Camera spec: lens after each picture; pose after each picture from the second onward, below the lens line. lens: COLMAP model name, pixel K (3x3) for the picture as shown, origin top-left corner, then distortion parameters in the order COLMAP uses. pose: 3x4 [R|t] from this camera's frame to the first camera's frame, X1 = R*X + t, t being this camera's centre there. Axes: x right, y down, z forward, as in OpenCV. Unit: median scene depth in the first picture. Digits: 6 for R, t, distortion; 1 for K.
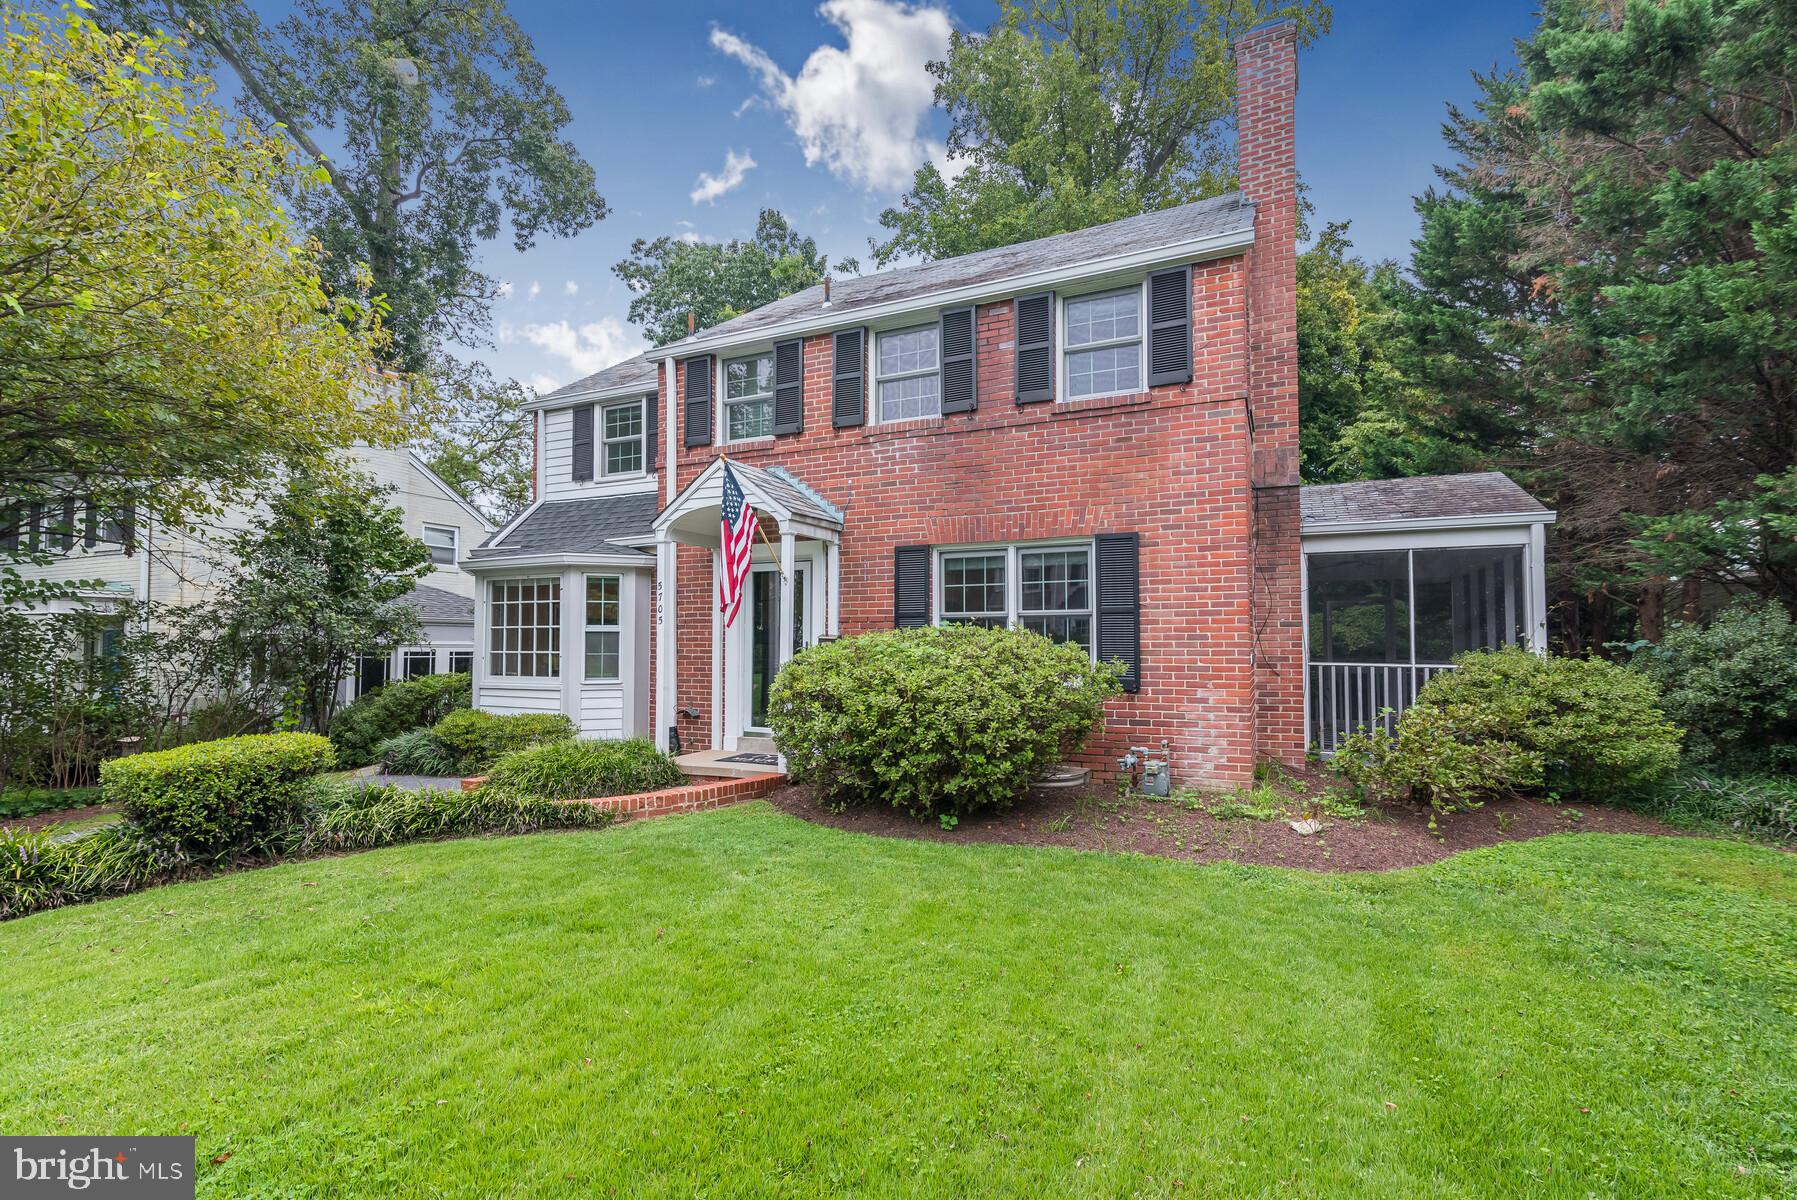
lens RADIAL K [[831.0, 0, 895.8], [0, 831.0, 634.6], [0, 0, 1]] dist [0.022794, 0.000126]
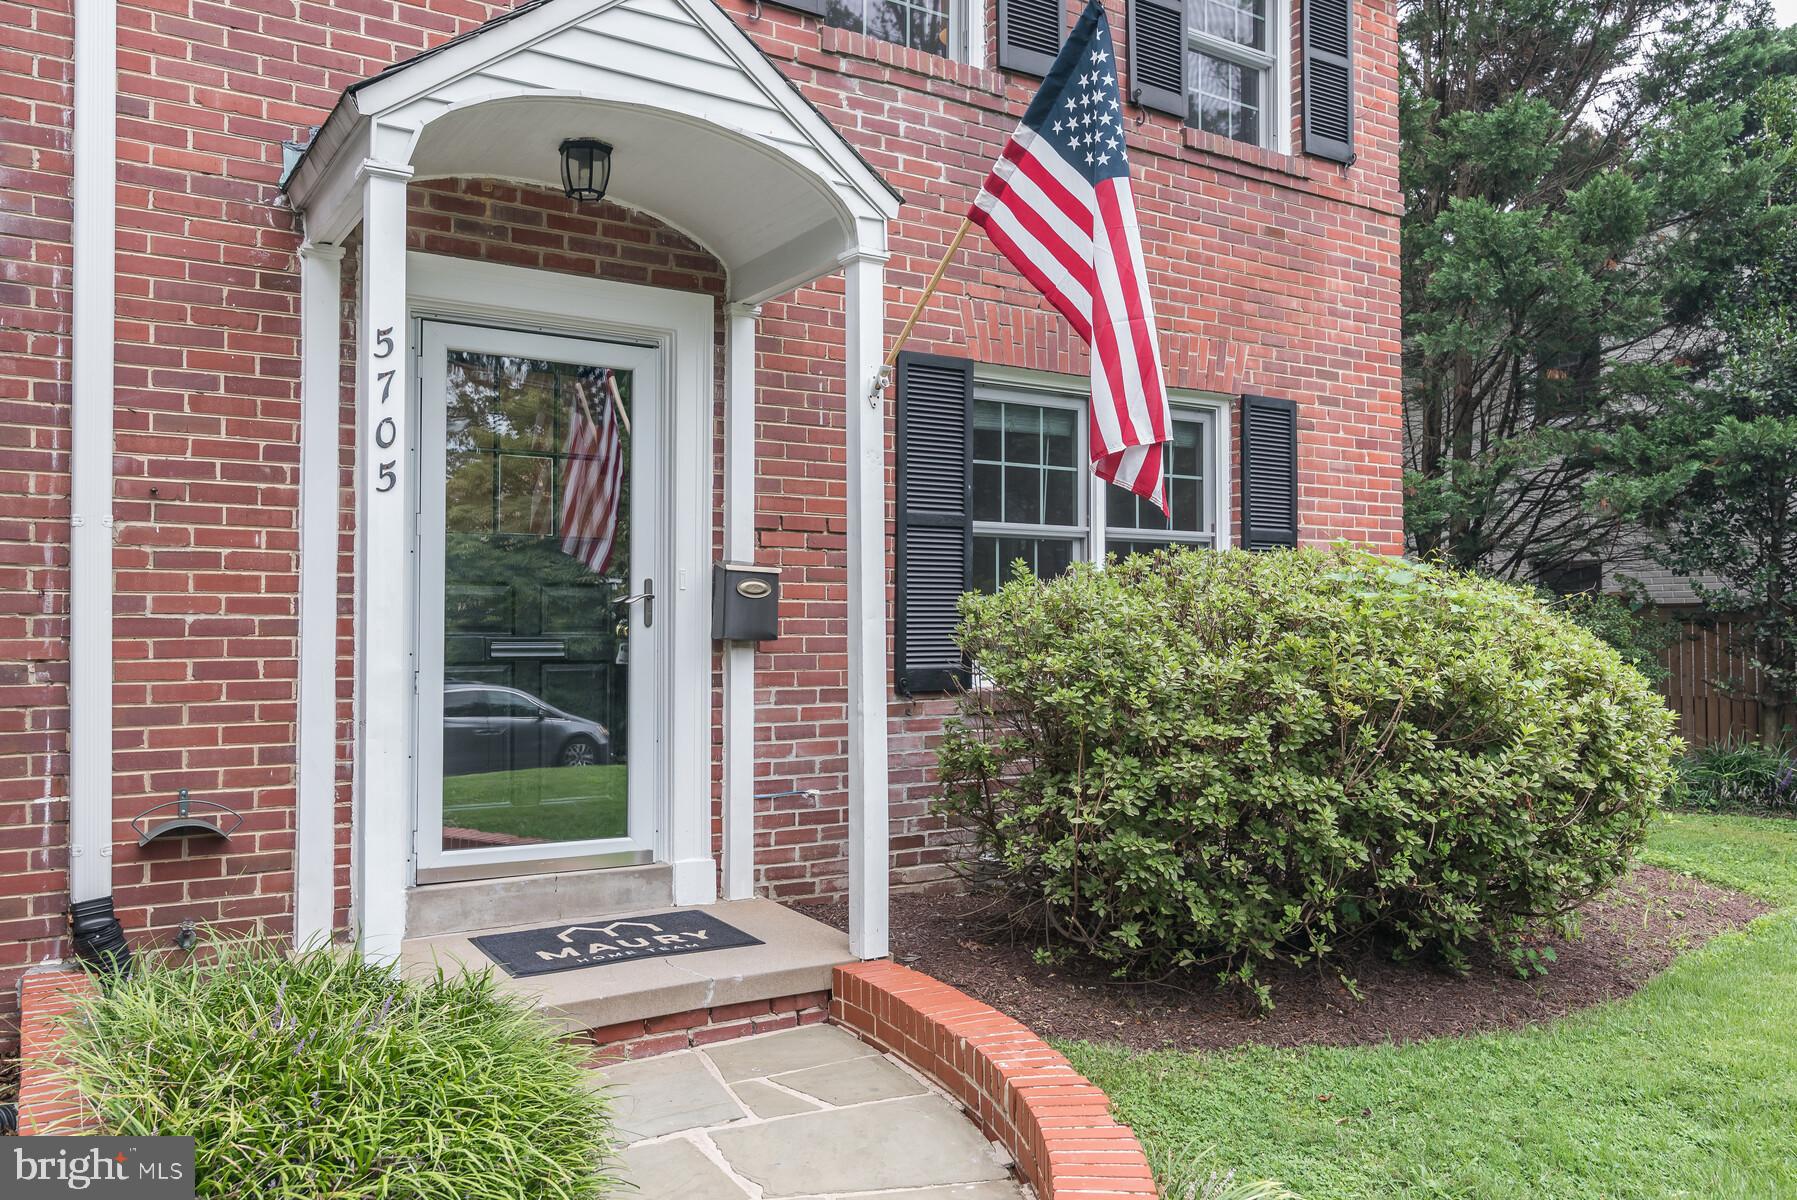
lens RADIAL K [[1356.2, 0, 897.2], [0, 1356.2, 621.1], [0, 0, 1]] dist [0.006257, -0.002580]
pose [[0.529800, 0.005408, 0.848105, -0.562688], [-0.010073, 0.999949, -0.000084, 0.026164], [-0.848063, -0.008499, 0.529828, 0.649533]]
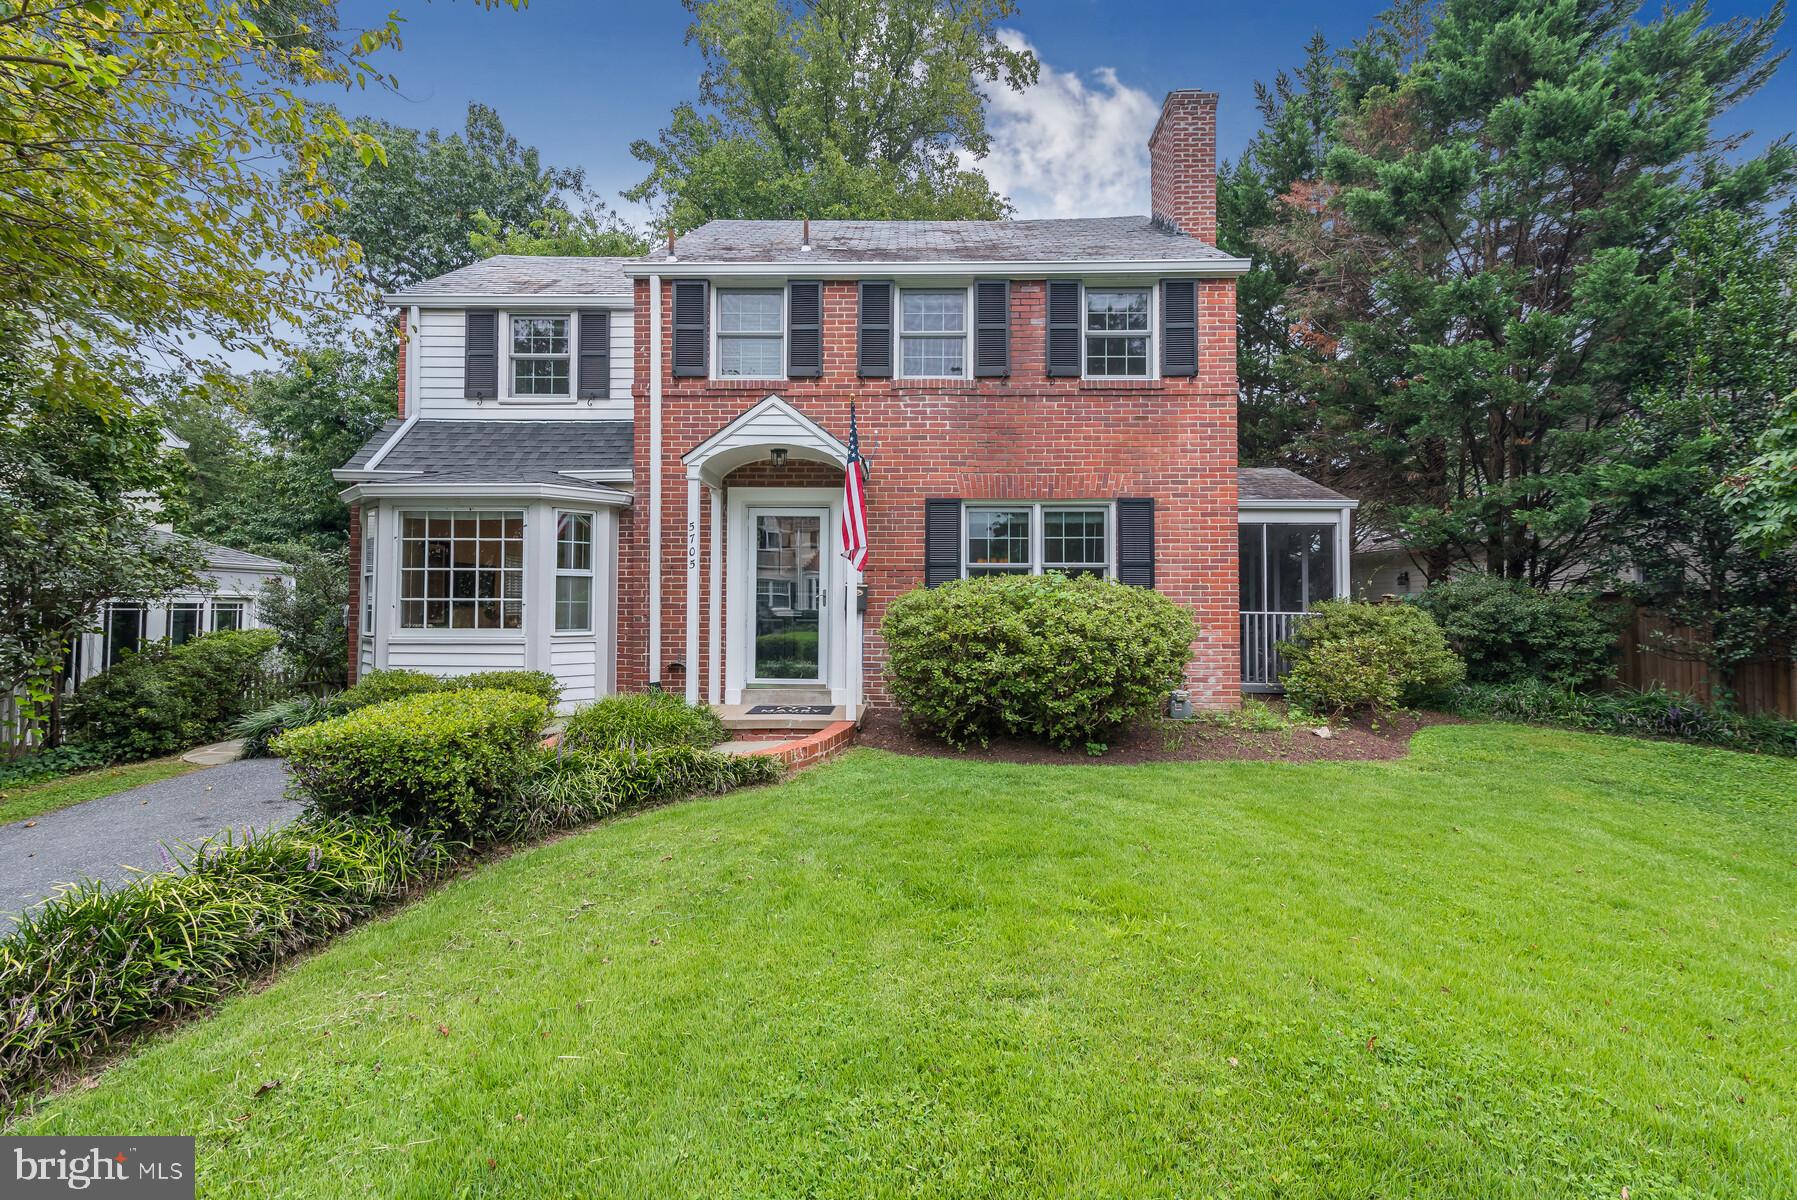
lens RADIAL K [[818.5, 0, 898.5], [0, 818.5, 600.0], [0, 0, 1]] dist [0.025751, 0.000179]
pose [[0.907699, 0.005274, 0.419588, -0.461418], [-0.007665, 0.999963, 0.004012, 0.017230], [-0.419551, -0.006858, 0.907706, 0.084392]]
